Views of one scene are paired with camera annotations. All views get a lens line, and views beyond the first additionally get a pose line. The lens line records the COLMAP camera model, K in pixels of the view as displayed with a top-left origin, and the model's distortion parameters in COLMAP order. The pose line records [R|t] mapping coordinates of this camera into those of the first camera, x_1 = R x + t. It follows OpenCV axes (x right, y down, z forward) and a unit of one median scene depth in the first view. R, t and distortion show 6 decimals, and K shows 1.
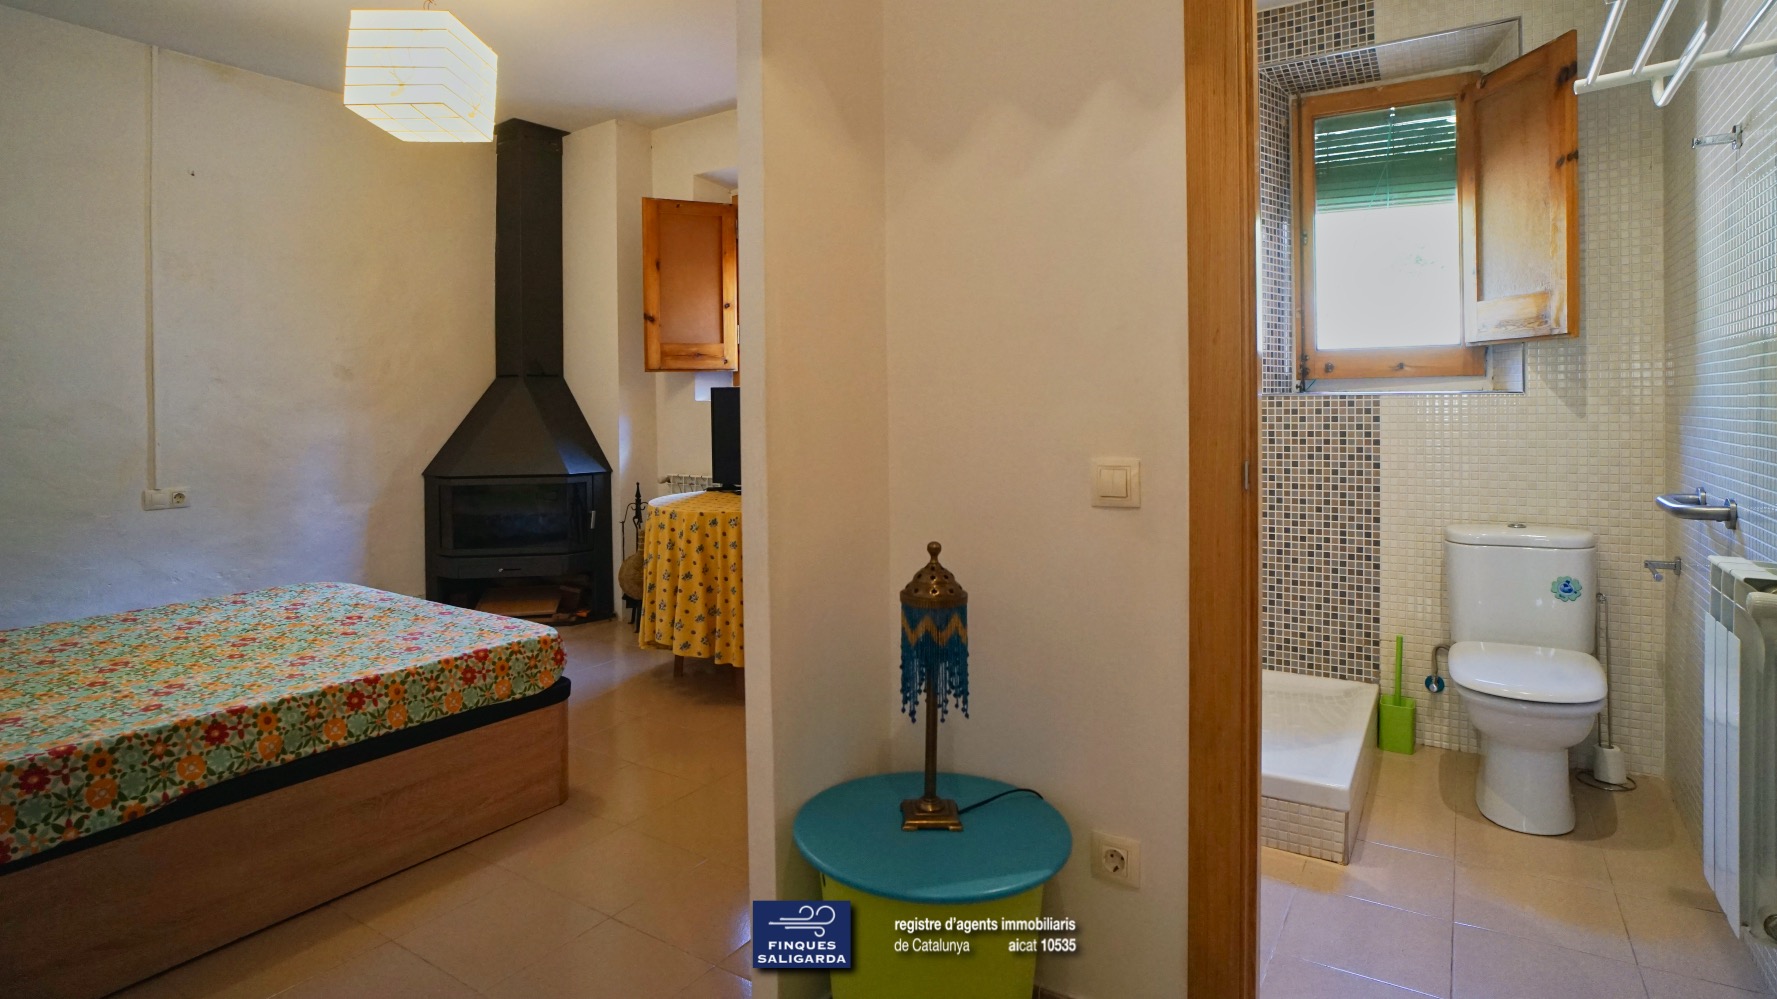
lens RADIAL K [[927.1, 0, 875.1], [0, 927.1, 422.3], [0, 0, 1]] dist [-0.047065, 0.022310]
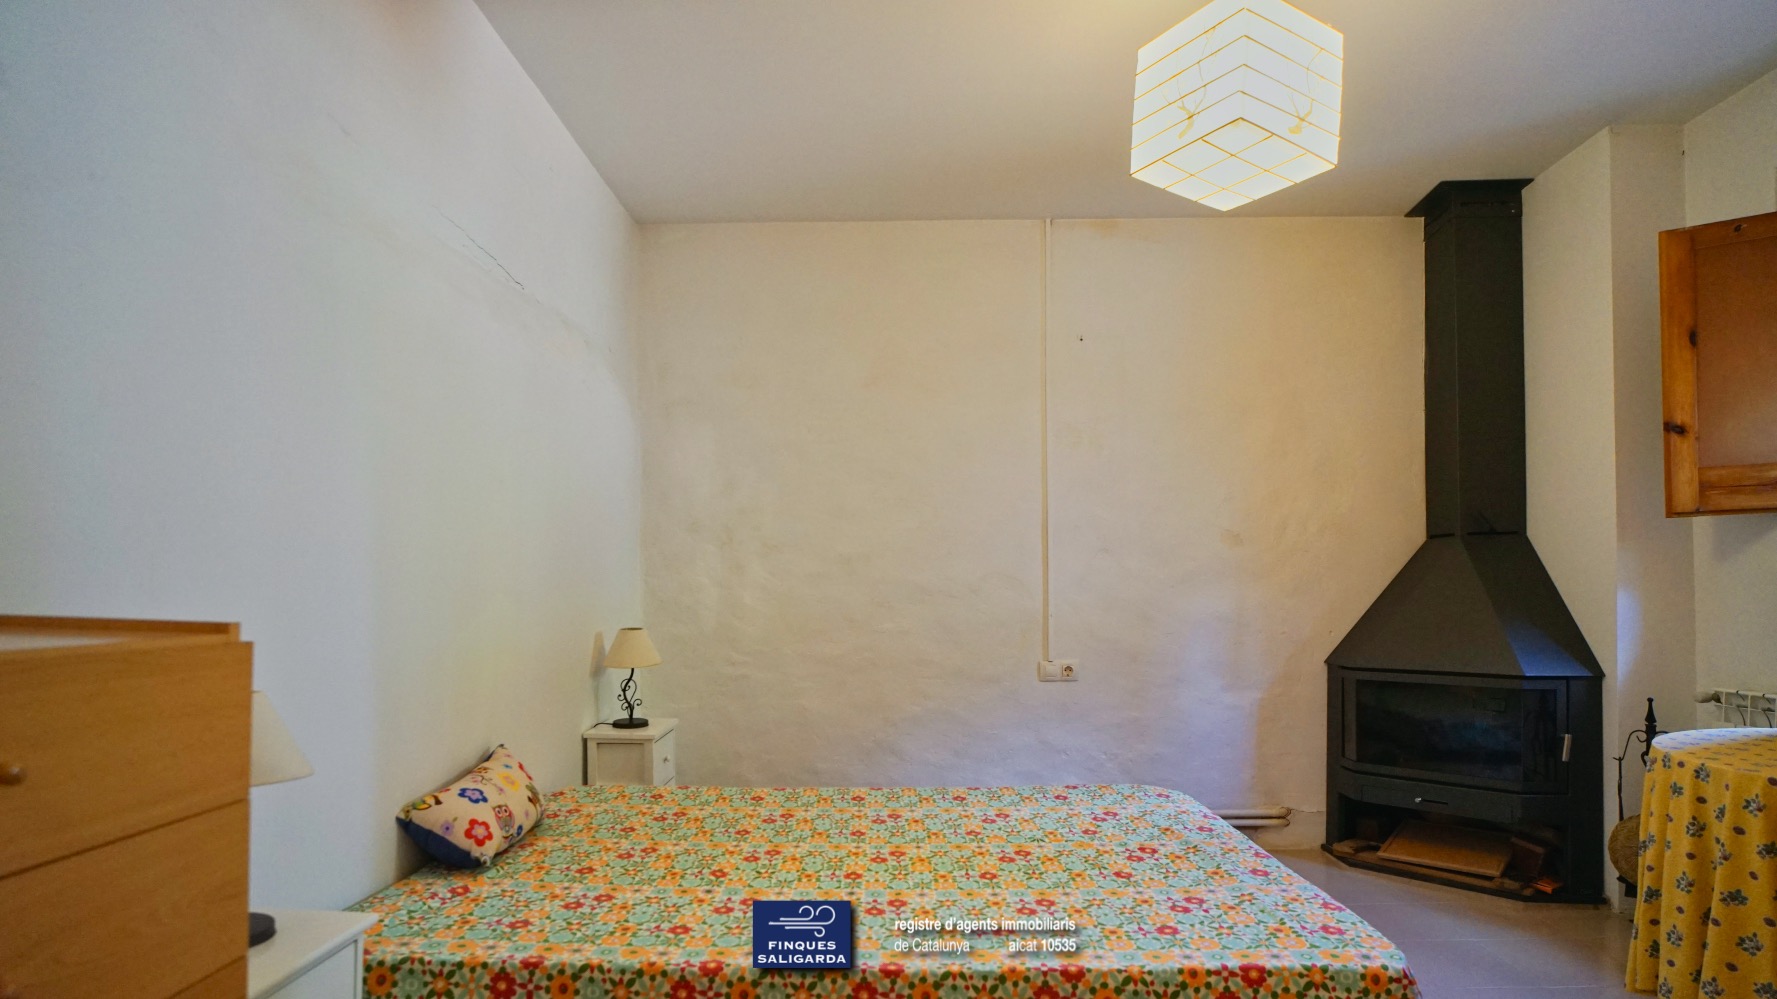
lens RADIAL K [[927.1, 0, 892.7], [0, 927.1, 589.4], [0, 0, 1]] dist [-0.047065, 0.022310]
pose [[0.549892, 0.001841, -0.835233, -0.039776], [-0.013104, 0.999894, -0.006423, 0.004476], [0.835133, 0.014477, 0.549858, 0.323158]]
